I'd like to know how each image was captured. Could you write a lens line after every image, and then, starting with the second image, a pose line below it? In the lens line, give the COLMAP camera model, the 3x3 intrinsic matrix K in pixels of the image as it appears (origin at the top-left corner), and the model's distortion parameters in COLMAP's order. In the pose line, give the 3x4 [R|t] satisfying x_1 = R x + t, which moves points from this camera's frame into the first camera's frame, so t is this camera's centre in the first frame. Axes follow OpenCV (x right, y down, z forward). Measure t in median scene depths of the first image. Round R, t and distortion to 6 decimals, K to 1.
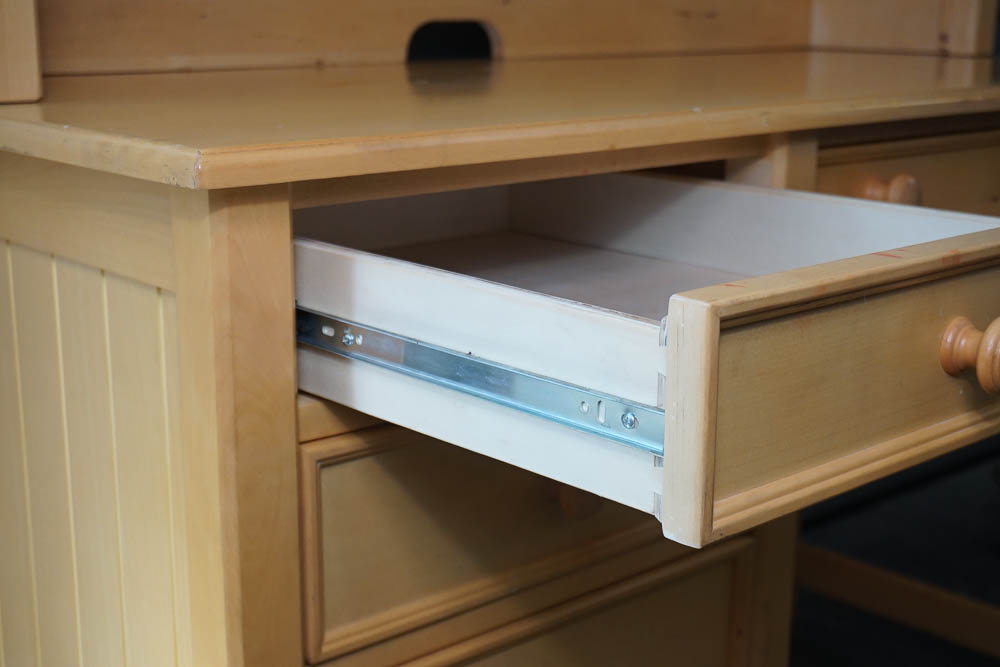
lens RADIAL K [[1457.7, 0, 483.2], [0, 1457.7, 335.2], [0, 0, 1]] dist [0.104558, -0.004180]
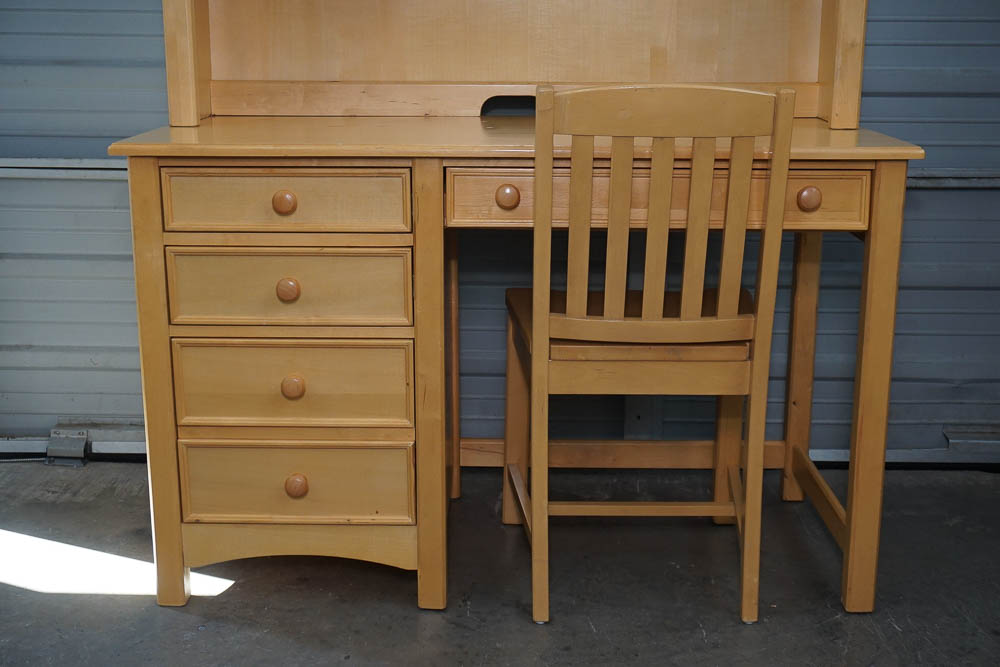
lens RADIAL K [[1280.1, 0, 499.7], [0, 1280.1, 347.8], [0, 0, 1]] dist [0.091719, -0.501600]
pose [[0.738005, 0.157706, -0.656108, 1.140422], [-0.153048, 0.986087, 0.064870, 0.003124], [0.657210, 0.052542, 0.751874, -0.255109]]
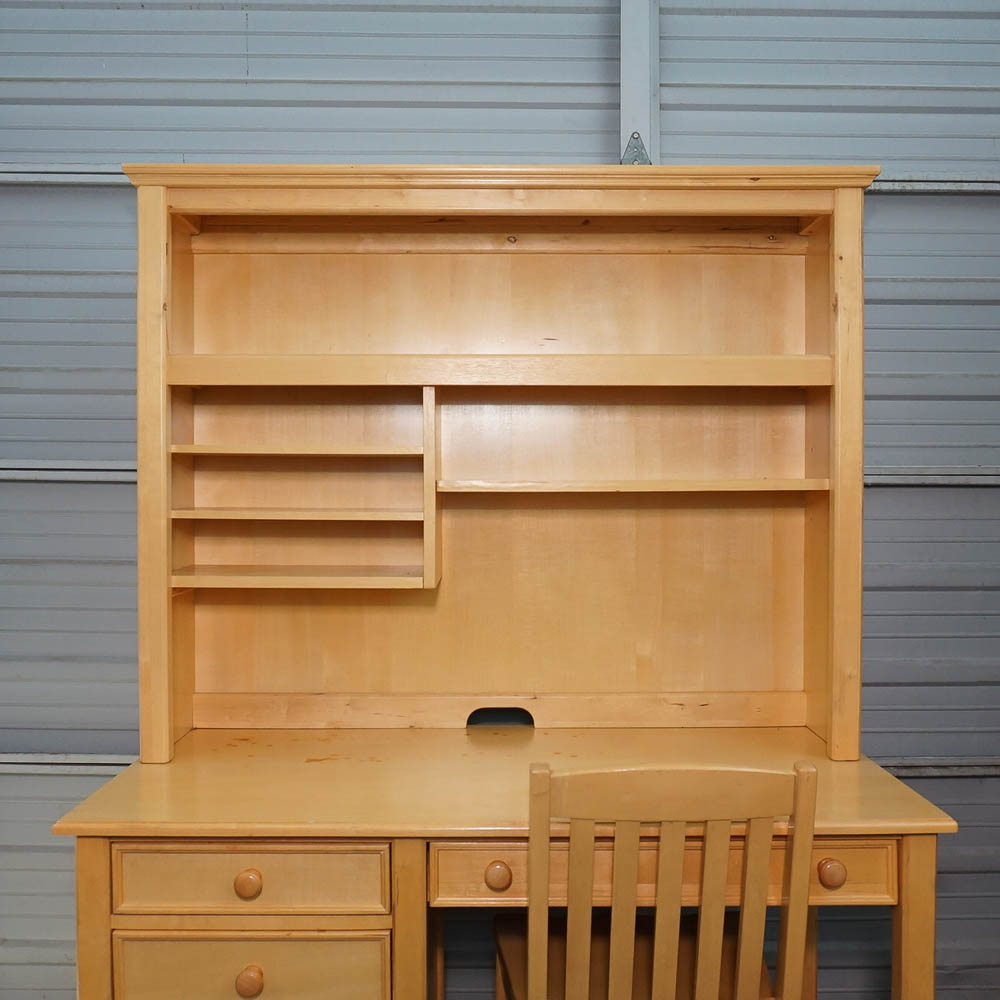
lens RADIAL K [[1012.8, 0, 500.0], [0, 1012.8, 500.0], [0, 0, 1]] dist [-0.096009, 0.146655]
pose [[0.752347, -0.005860, -0.658741, 0.852496], [-0.146628, 0.973387, -0.176122, -0.250881], [0.642242, 0.229095, 0.731465, -0.006072]]
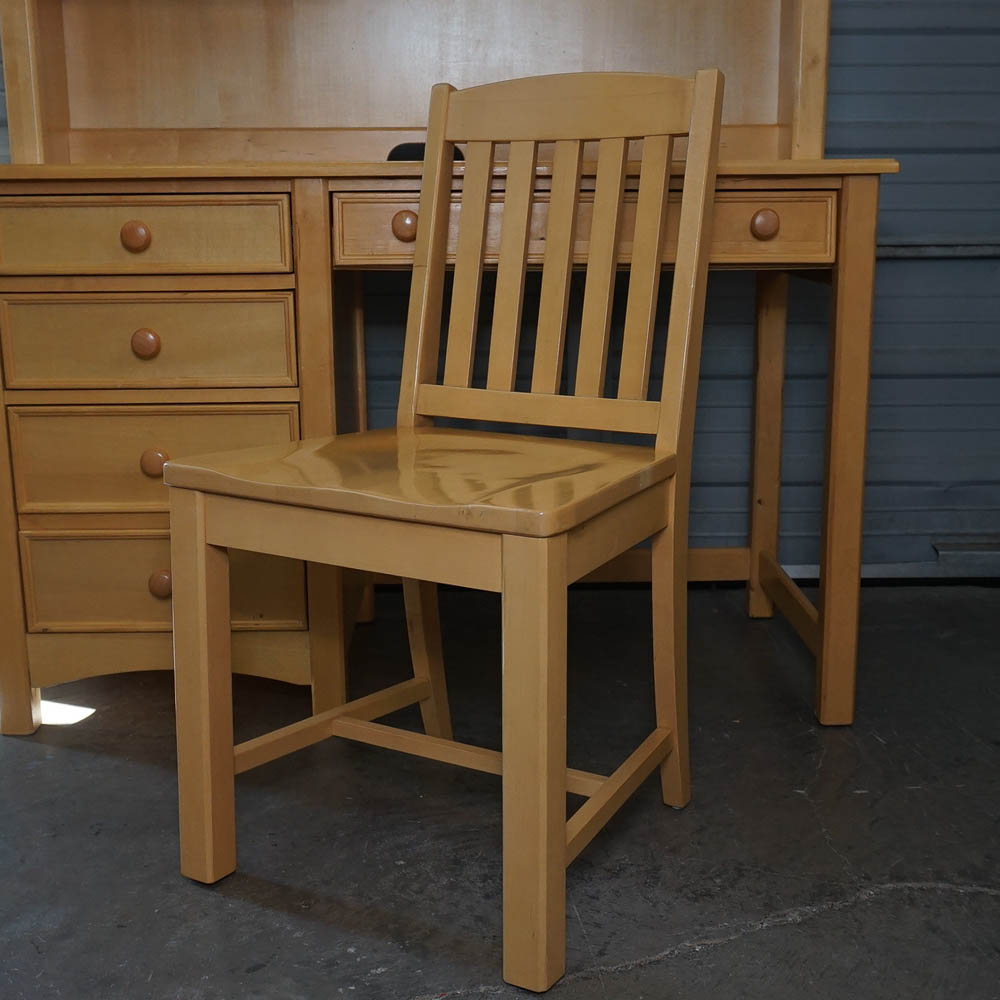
lens RADIAL K [[1377.9, 0, 502.2], [0, 1377.9, 524.3], [0, 0, 1]] dist [-0.000699, -0.033103]
pose [[0.759051, 0.132005, -0.637508, 1.105424], [-0.137984, 0.989601, 0.040619, 0.134713], [0.636241, 0.057134, 0.769372, -0.103216]]
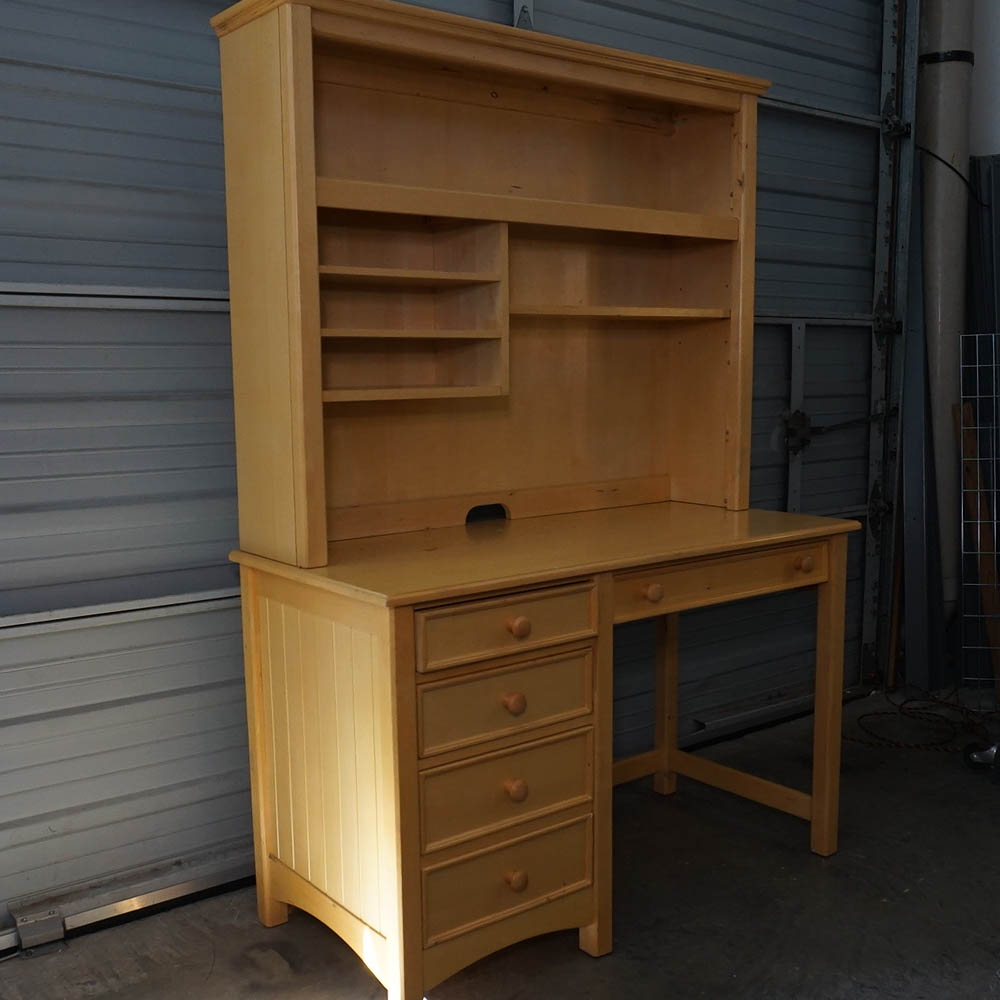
lens RADIAL K [[1155.5, 0, 482.7], [0, 1155.5, 536.4], [0, 0, 1]] dist [-0.013213, -0.037432]
pose [[0.996946, -0.015958, -0.076452, 0.107853], [0.008880, 0.995715, -0.092044, -0.004804], [0.077593, 0.091084, 0.992816, -0.756624]]
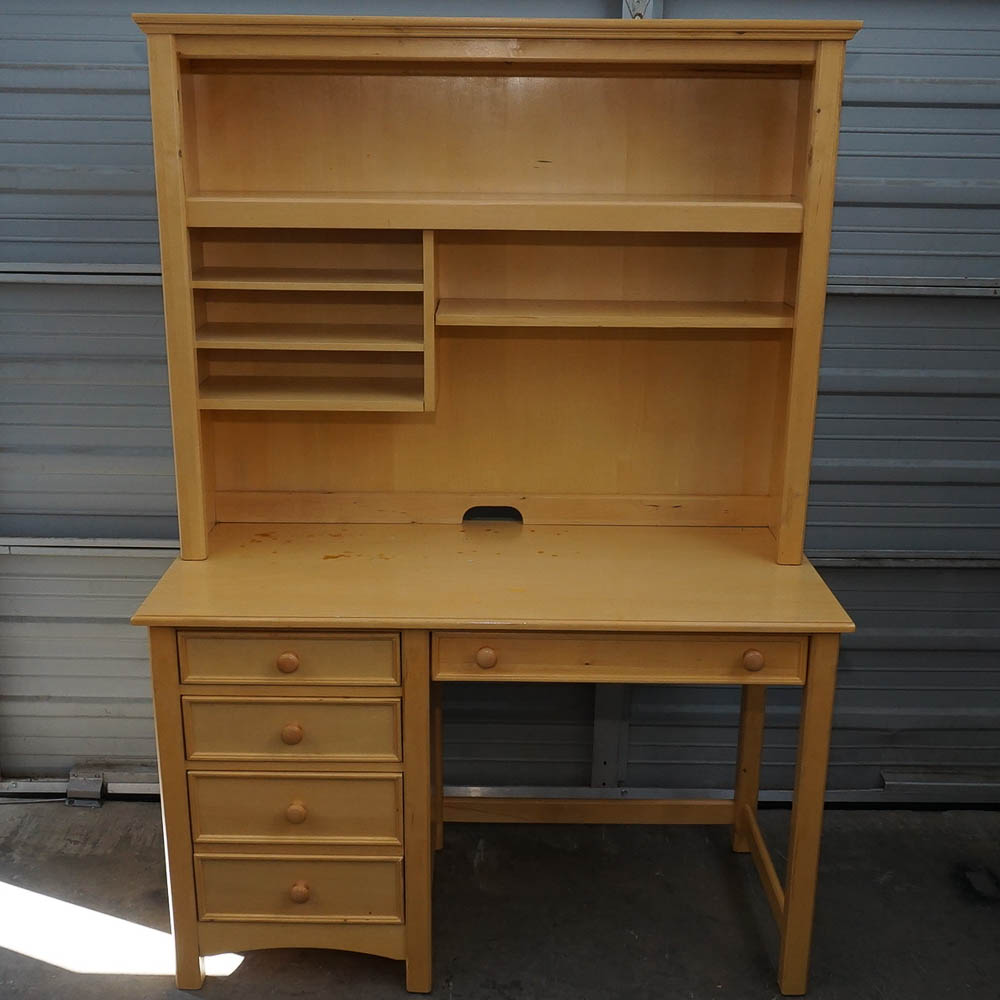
lens RADIAL K [[1270.0, 0, 501.7], [0, 1270.0, 528.8], [0, 0, 1]] dist [-0.033552, -0.037933]
pose [[0.748920, 0.194170, -0.633574, 1.169022], [-0.158238, 0.980850, 0.113552, -0.399194], [0.643490, 0.015214, 0.765304, -0.383623]]
